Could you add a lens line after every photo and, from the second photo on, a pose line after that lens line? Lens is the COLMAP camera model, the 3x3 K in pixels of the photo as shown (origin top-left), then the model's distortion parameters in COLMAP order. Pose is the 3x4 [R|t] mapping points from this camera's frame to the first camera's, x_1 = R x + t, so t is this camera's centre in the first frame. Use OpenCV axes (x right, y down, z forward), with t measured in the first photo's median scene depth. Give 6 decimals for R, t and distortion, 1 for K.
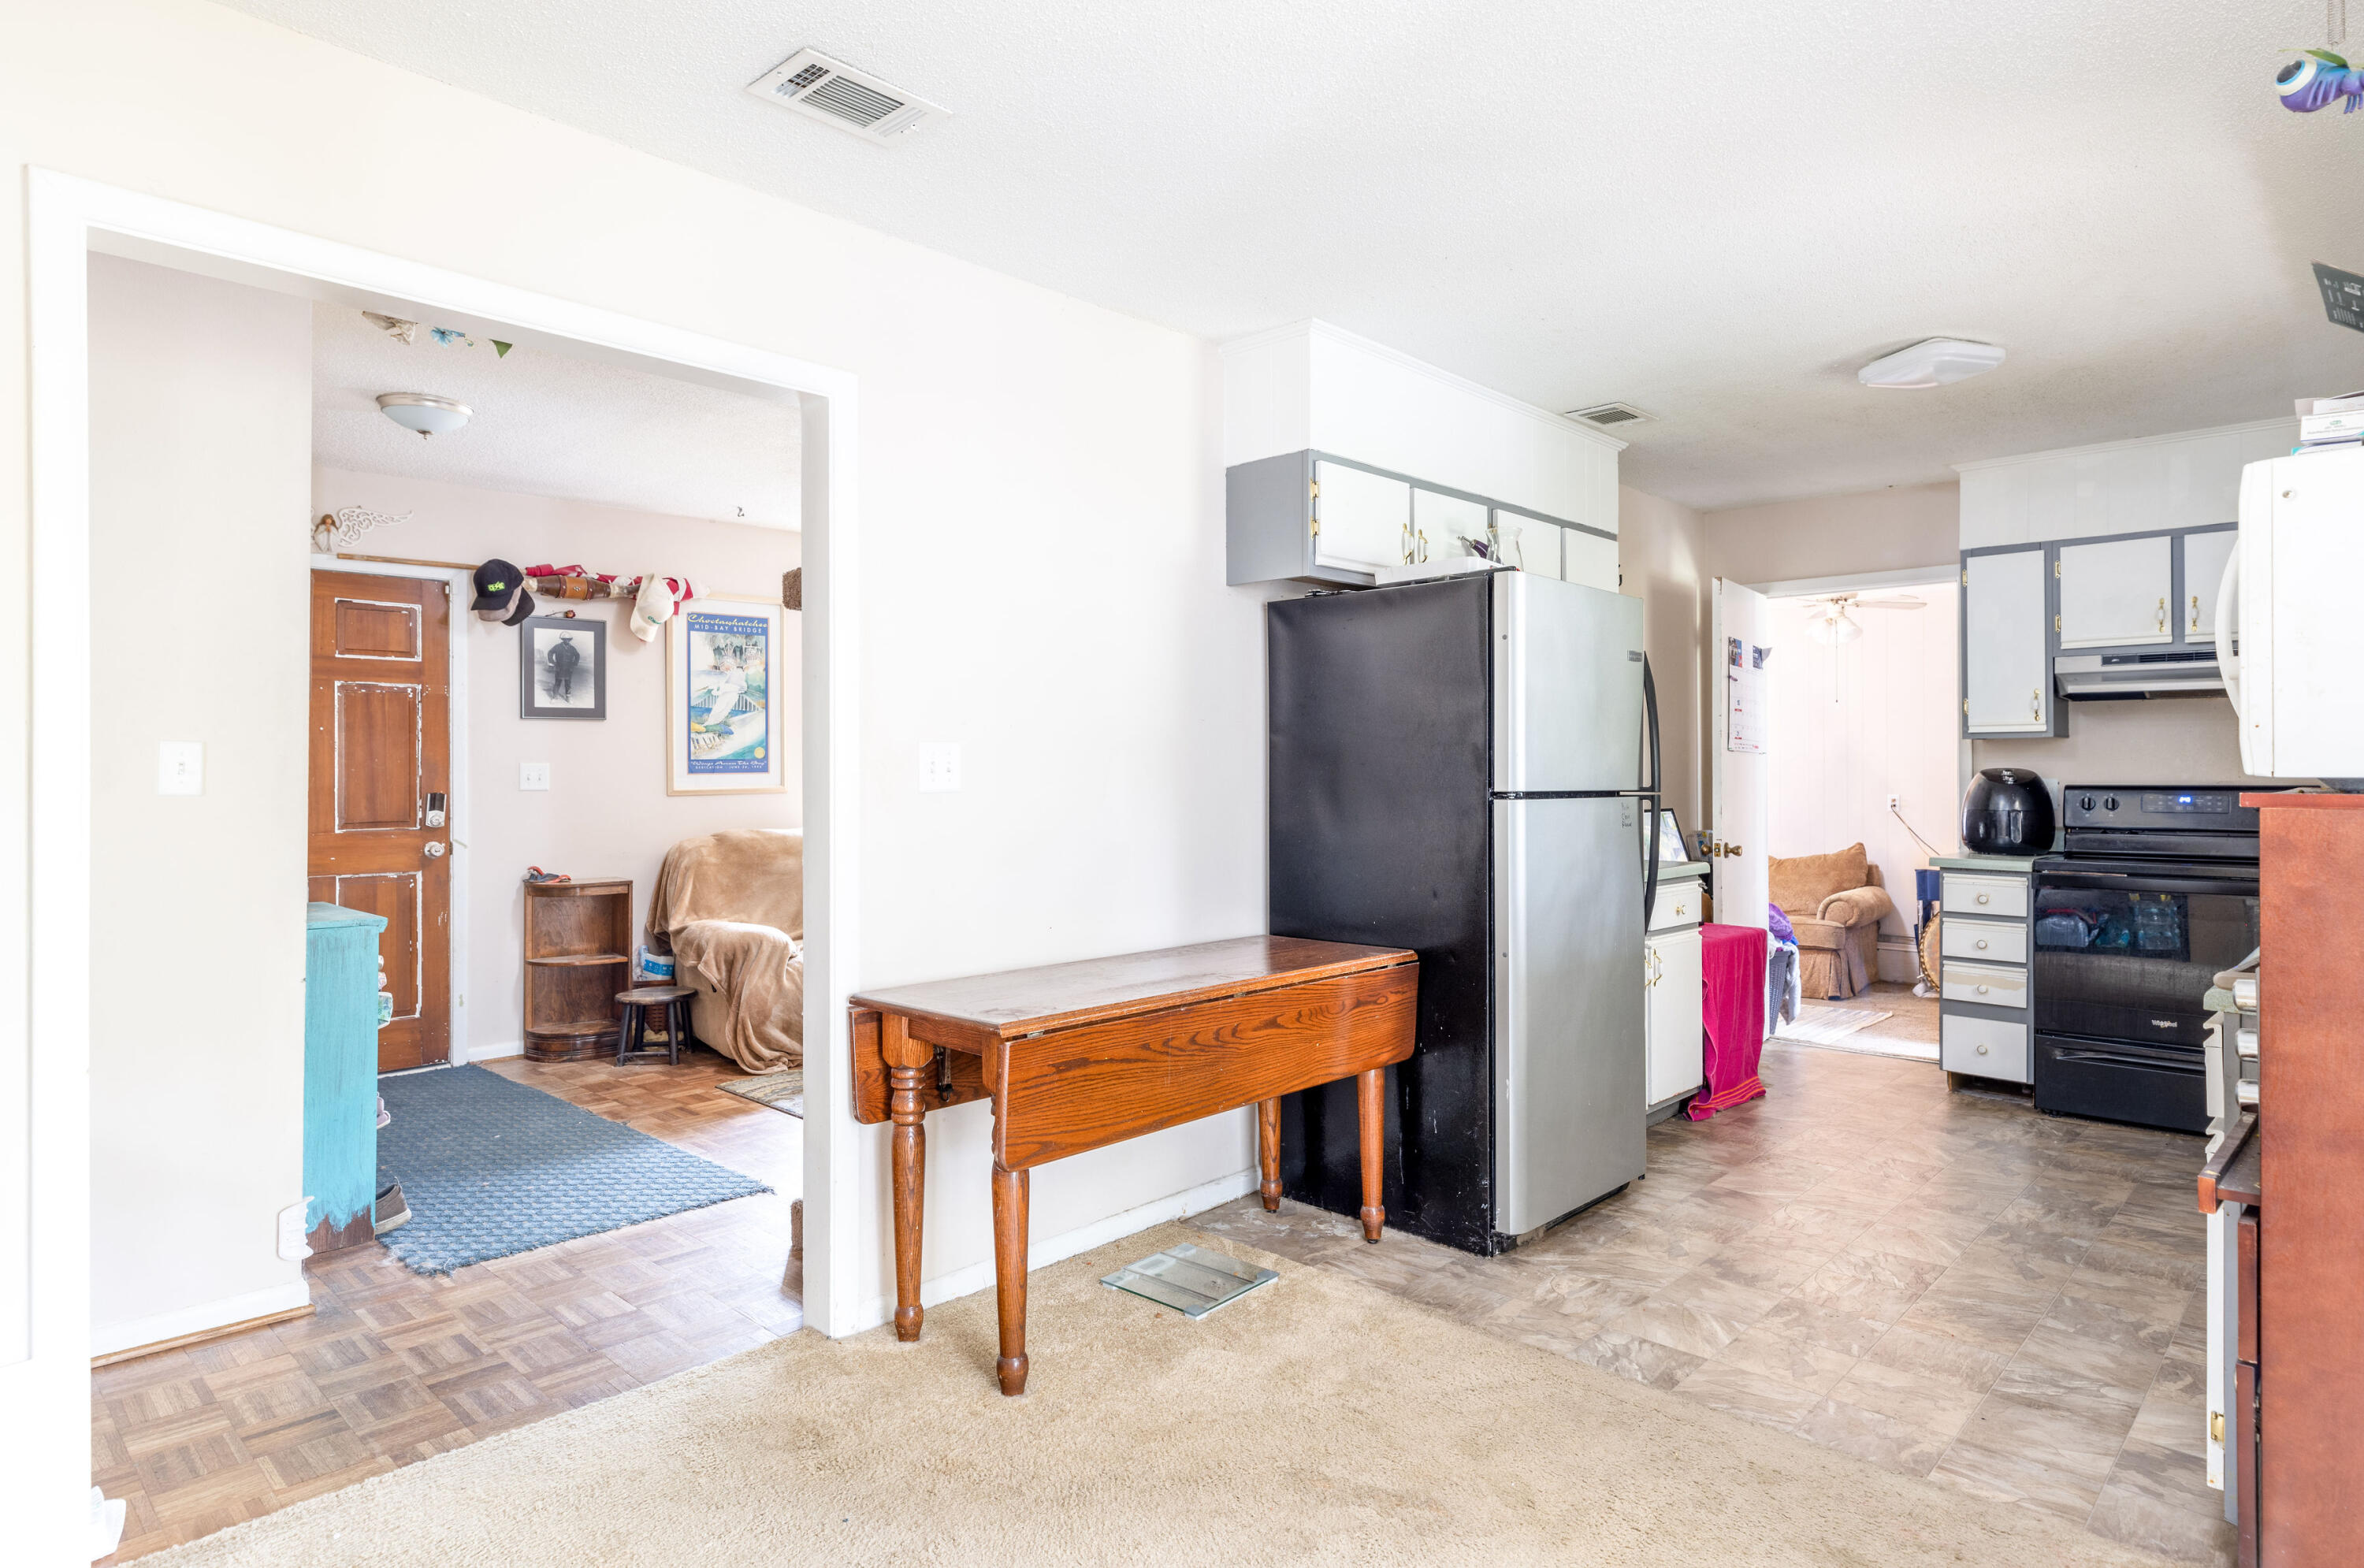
lens RADIAL K [[1328.4, 0, 1179.8], [0, 1328.4, 758.8], [0, 0, 1]] dist [0.014922, -0.001710]
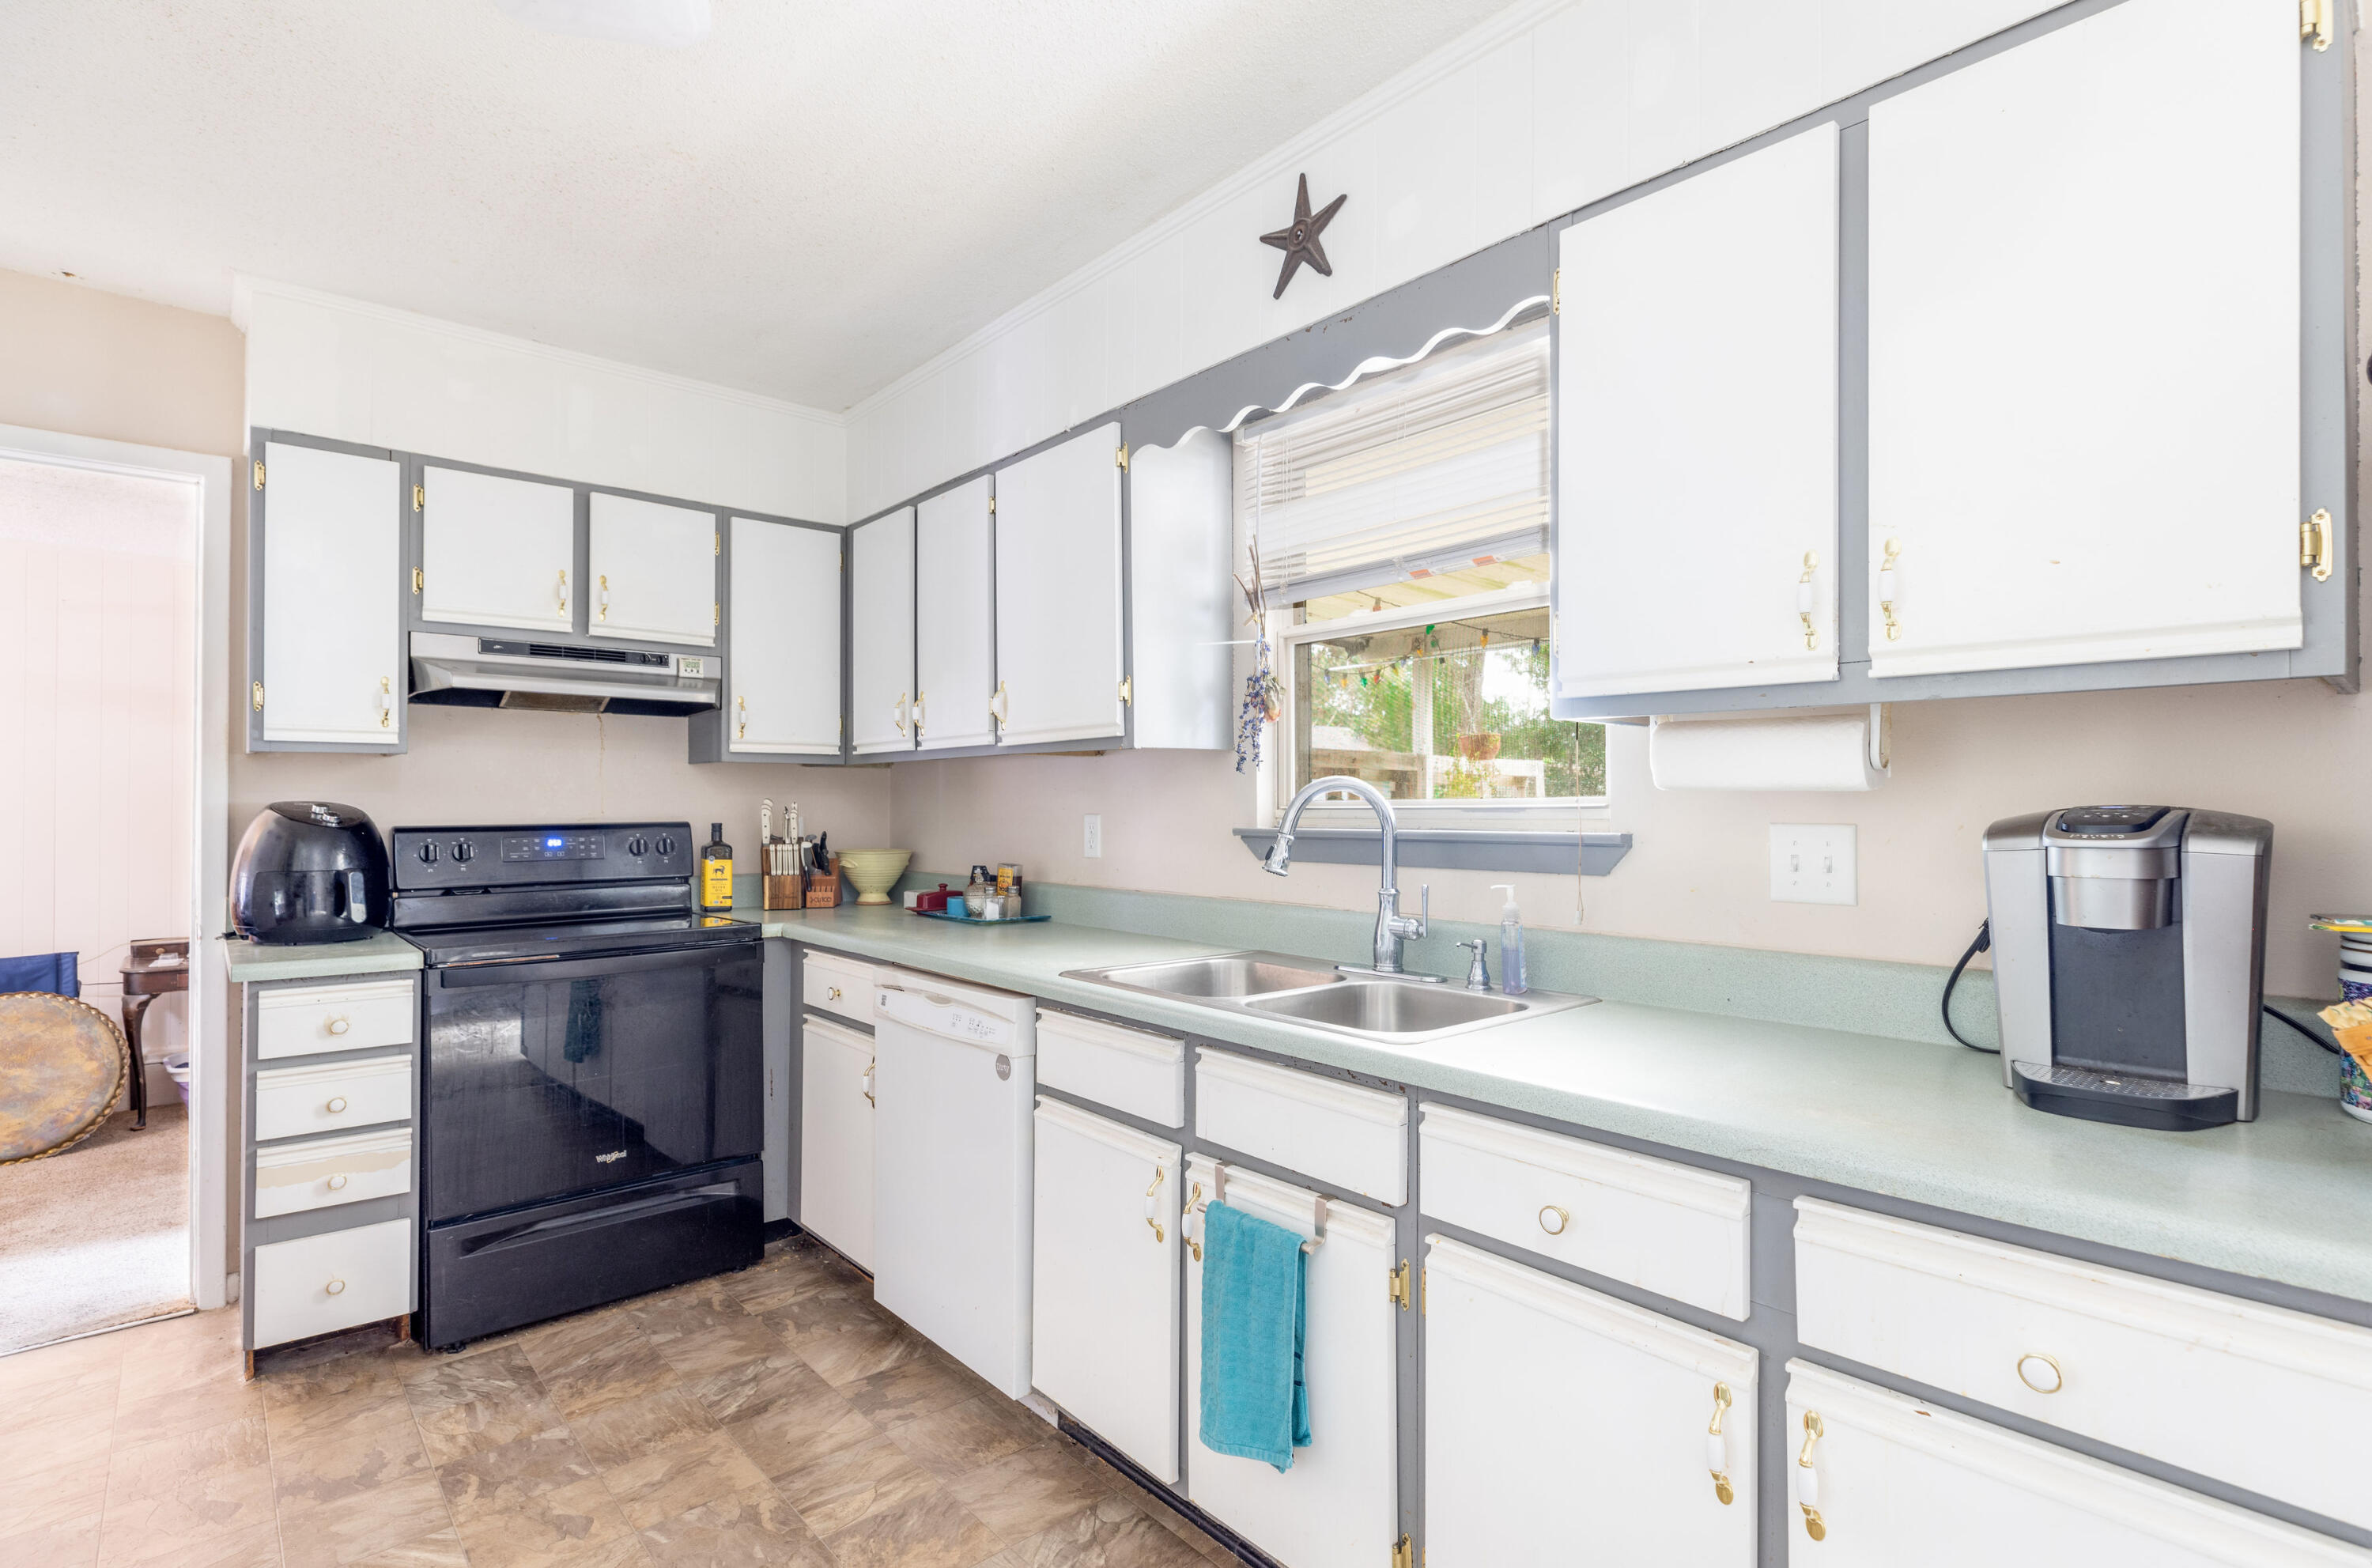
lens RADIAL K [[1141.5, 0, 1186.0], [0, 1141.5, 784.0], [0, 0, 1]] dist [-0.000240, -0.000059]
pose [[0.092894, 0.017633, 0.995520, 0.137935], [-0.005653, 0.999836, -0.017182, 0.006223], [-0.995660, -0.004032, 0.092979, 0.582401]]
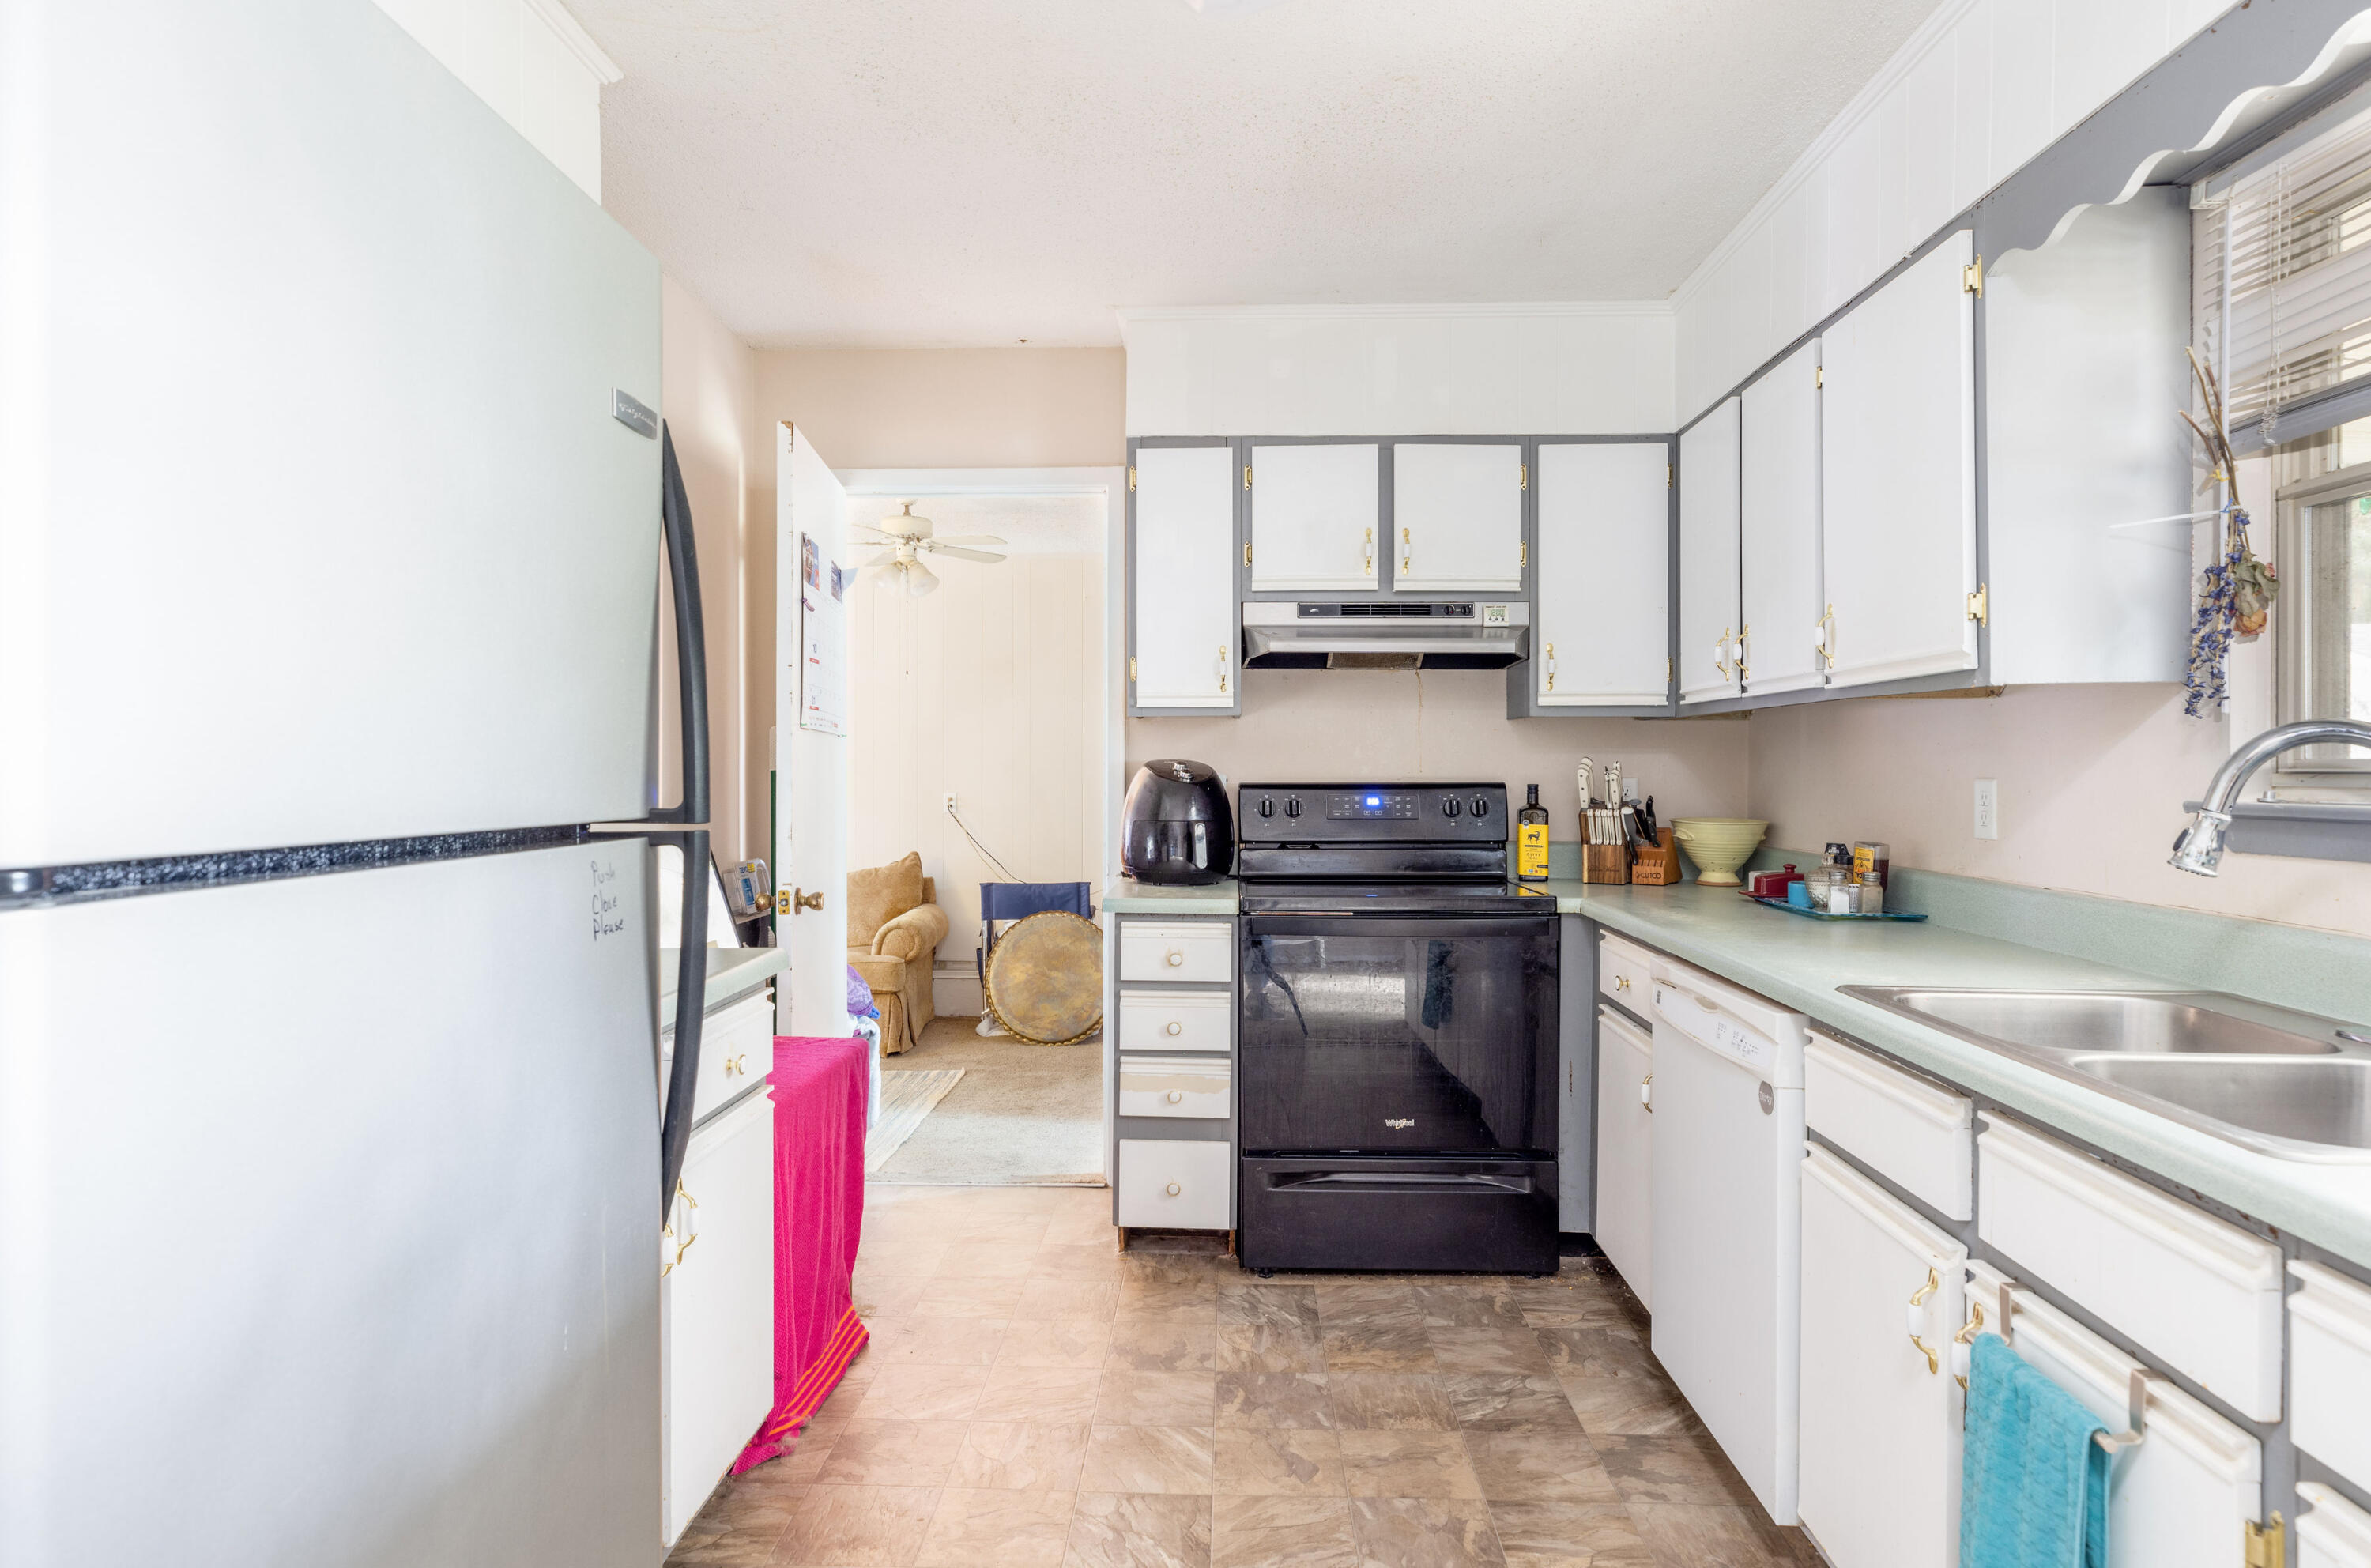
lens RADIAL K [[1332.4, 0, 1183.3], [0, 1332.4, 758.7], [0, 0, 1]] dist [0.014922, -0.001710]
pose [[0.753035, 0.004260, 0.657966, 0.172011], [-0.006839, 0.999976, 0.001353, 0.005933], [-0.657944, -0.005519, 0.753046, 0.501335]]
